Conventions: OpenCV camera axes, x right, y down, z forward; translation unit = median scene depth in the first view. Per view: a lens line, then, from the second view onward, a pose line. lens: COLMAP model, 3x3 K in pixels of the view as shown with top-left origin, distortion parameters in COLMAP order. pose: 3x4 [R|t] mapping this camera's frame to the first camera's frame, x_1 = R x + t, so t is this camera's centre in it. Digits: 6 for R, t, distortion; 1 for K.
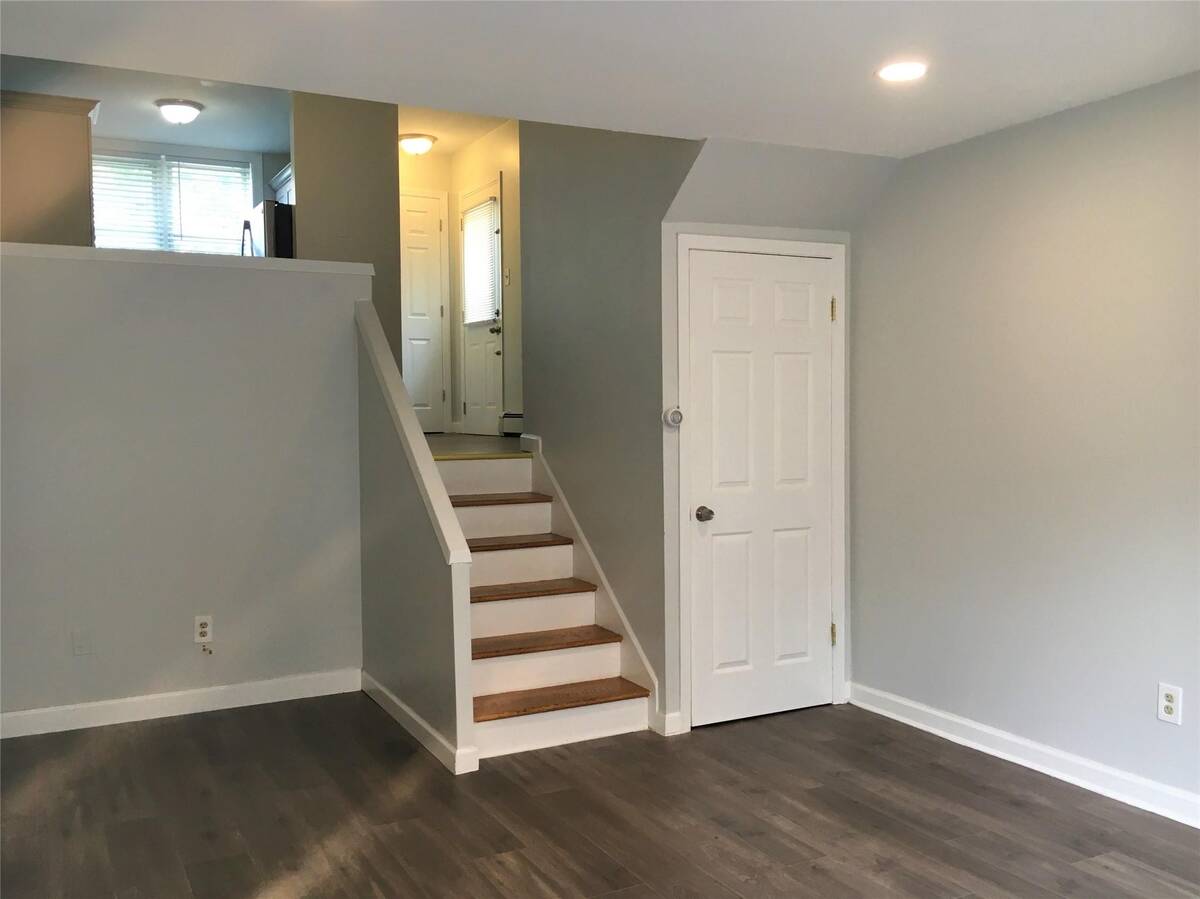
lens RADIAL K [[1078.6, 0, 600.0], [0, 1078.6, 449.5], [0, 0, 1]] dist [0.072857, -0.093142]
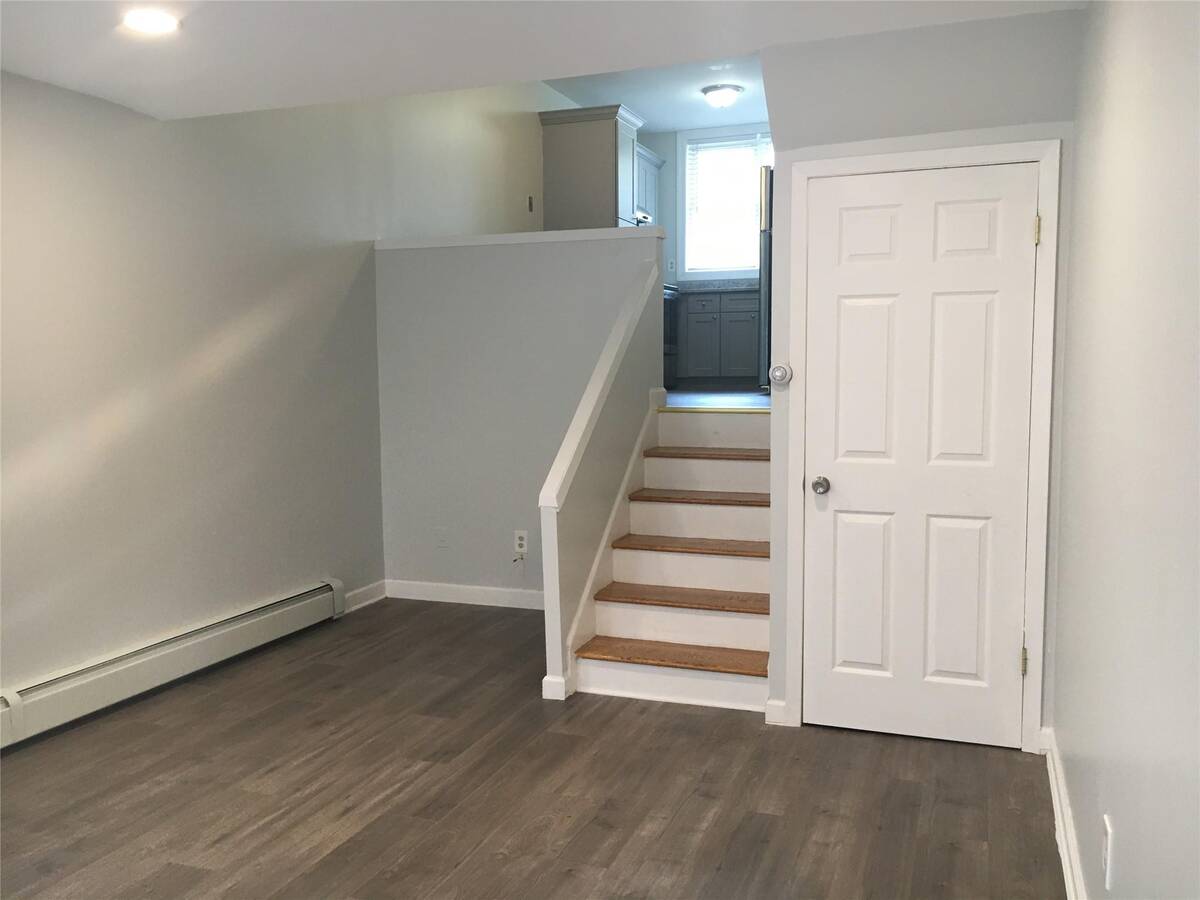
lens RADIAL K [[1018.6, 0, 598.0], [0, 1018.6, 455.9], [0, 0, 1]] dist [0.065477, -0.069623]
pose [[0.669348, 0.072682, -0.739386, 0.614597], [-0.029770, 0.997028, 0.071058, -0.018563], [0.742353, -0.025551, 0.669522, 0.335588]]
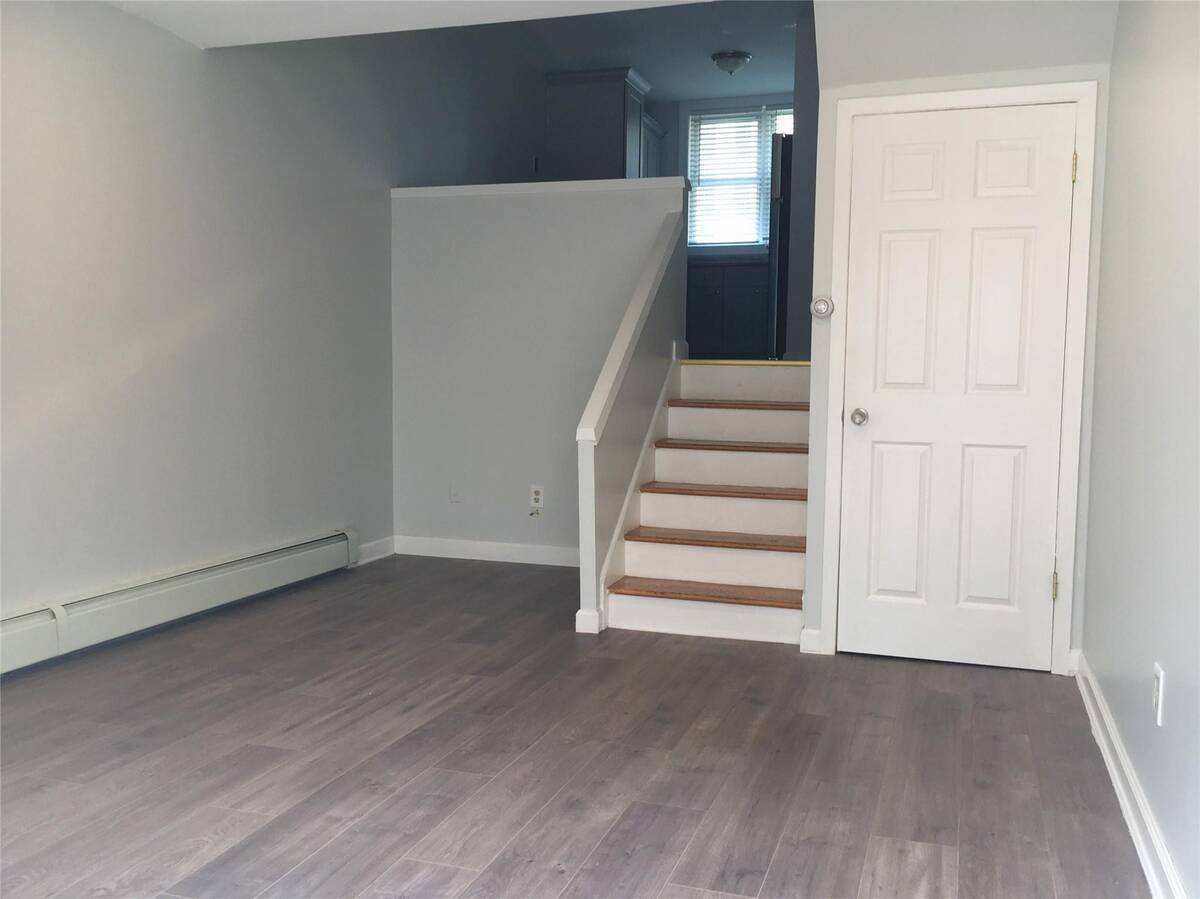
lens RADIAL K [[1094.6, 0, 596.9], [0, 1094.6, 451.8], [0, 0, 1]] dist [0.070292, -0.085195]
pose [[0.693184, 0.073059, -0.717048, 0.630856], [-0.049050, 0.997325, 0.054198, 0.052498], [0.719090, -0.002397, 0.694913, 0.227456]]
